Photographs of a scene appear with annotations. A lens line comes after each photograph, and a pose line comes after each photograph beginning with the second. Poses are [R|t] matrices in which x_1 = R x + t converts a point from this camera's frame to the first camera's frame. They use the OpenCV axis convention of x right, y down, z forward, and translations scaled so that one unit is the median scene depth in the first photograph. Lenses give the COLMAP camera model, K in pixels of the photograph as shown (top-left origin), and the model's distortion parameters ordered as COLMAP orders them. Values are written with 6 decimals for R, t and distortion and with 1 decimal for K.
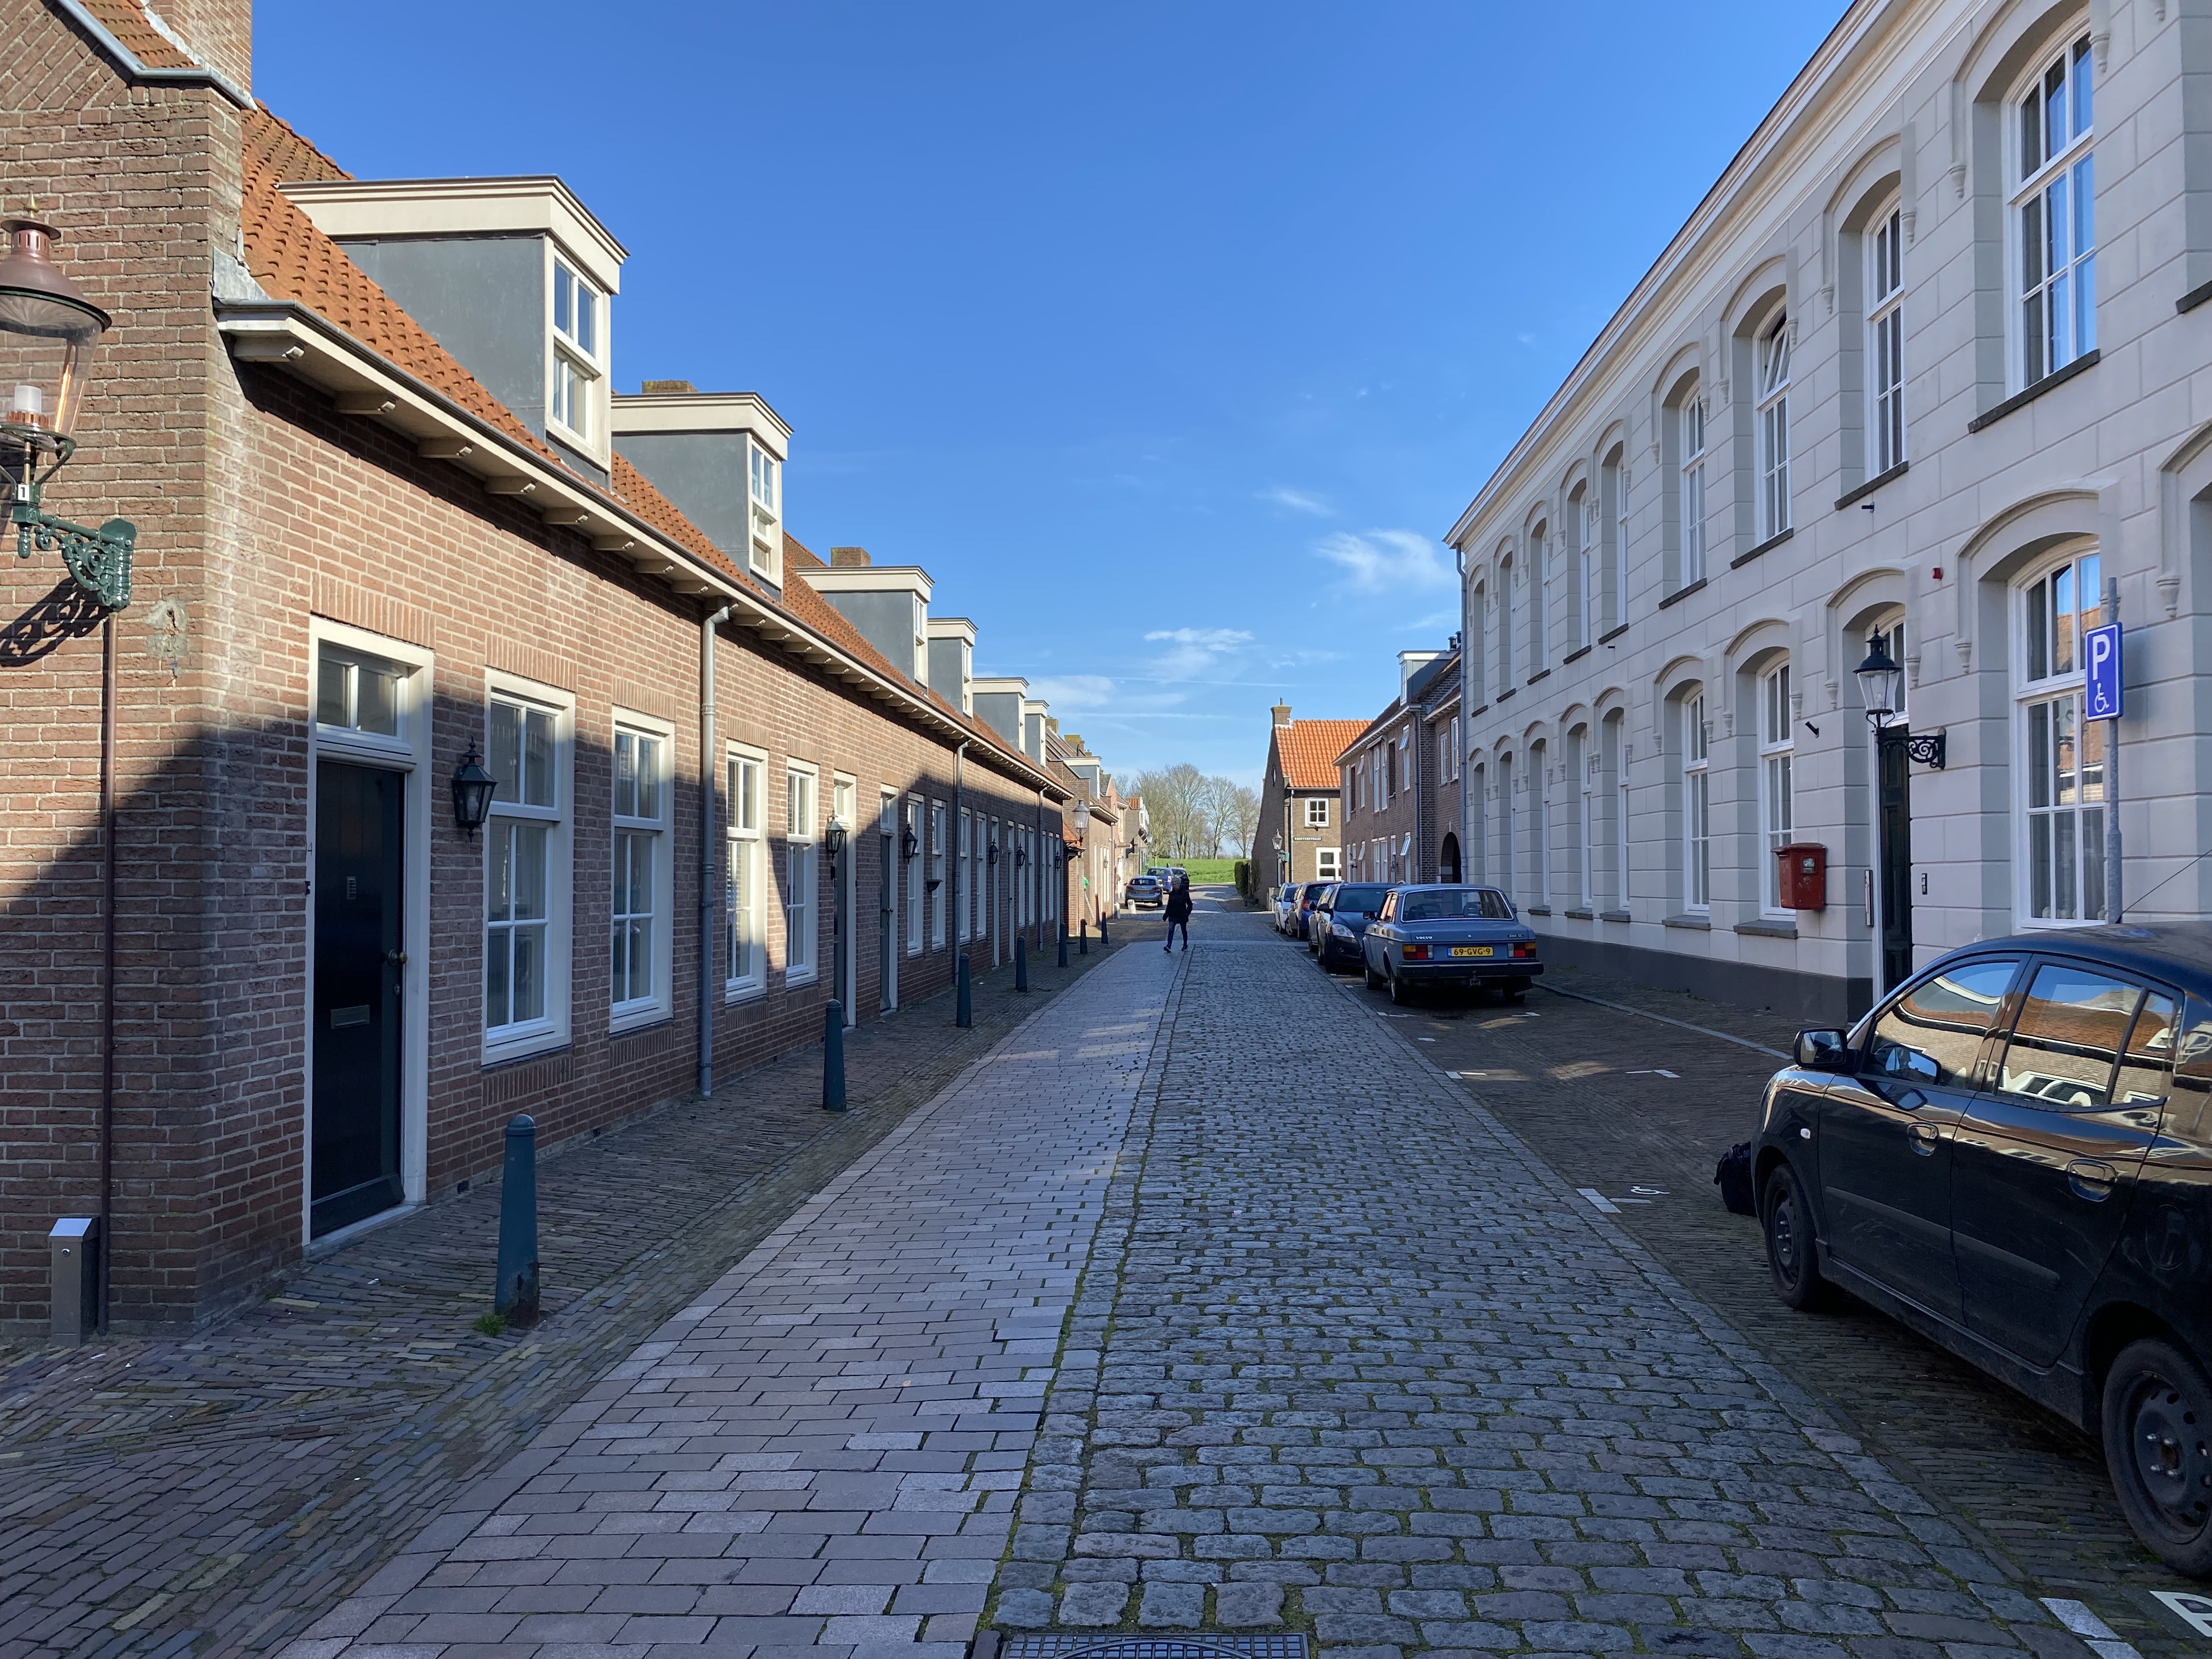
lens RADIAL K [[1659.5, 0, 1119.3], [0, 1659.5, 844.2], [0, 0, 1]] dist [0.022691, -0.040324]
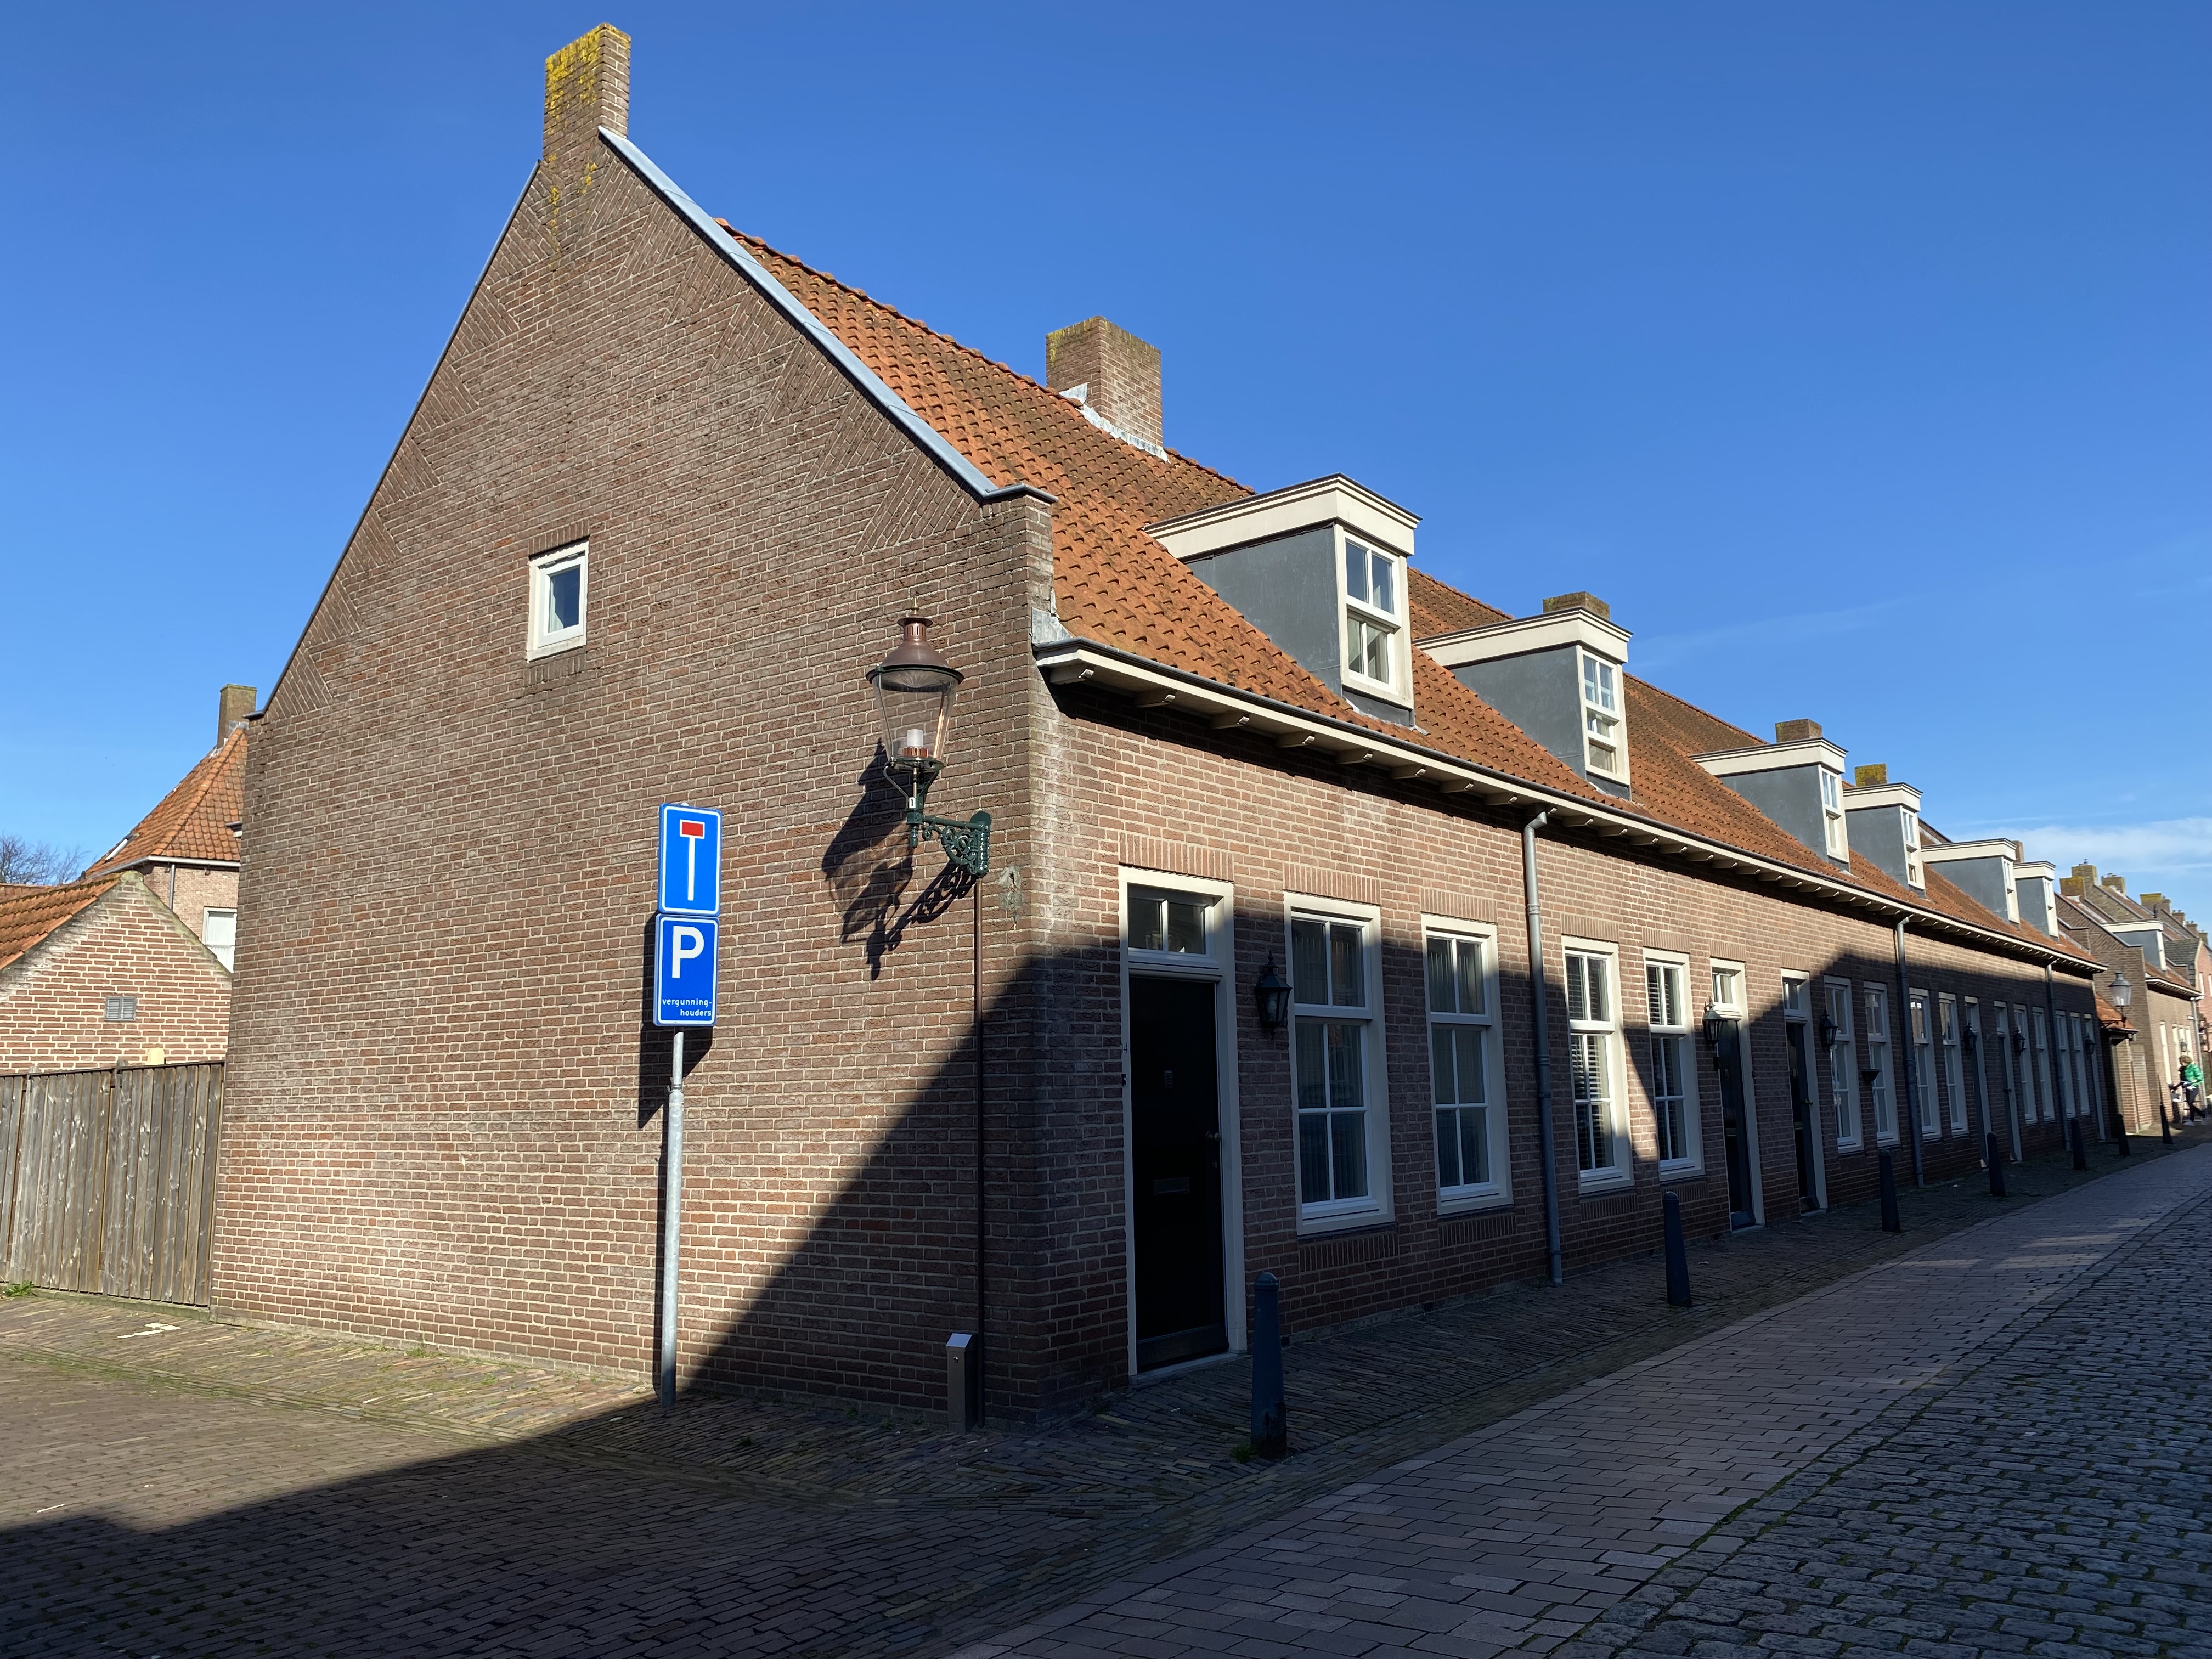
lens RADIAL K [[1659.5, 0, 1104.2], [0, 1659.5, 807.9], [0, 0, 1]] dist [0.022691, -0.040324]
pose [[0.828352, -0.102952, -0.550667, 0.170412], [0.026239, 0.989020, -0.145436, 0.003599], [0.559593, 0.106023, 0.821958, -0.053291]]
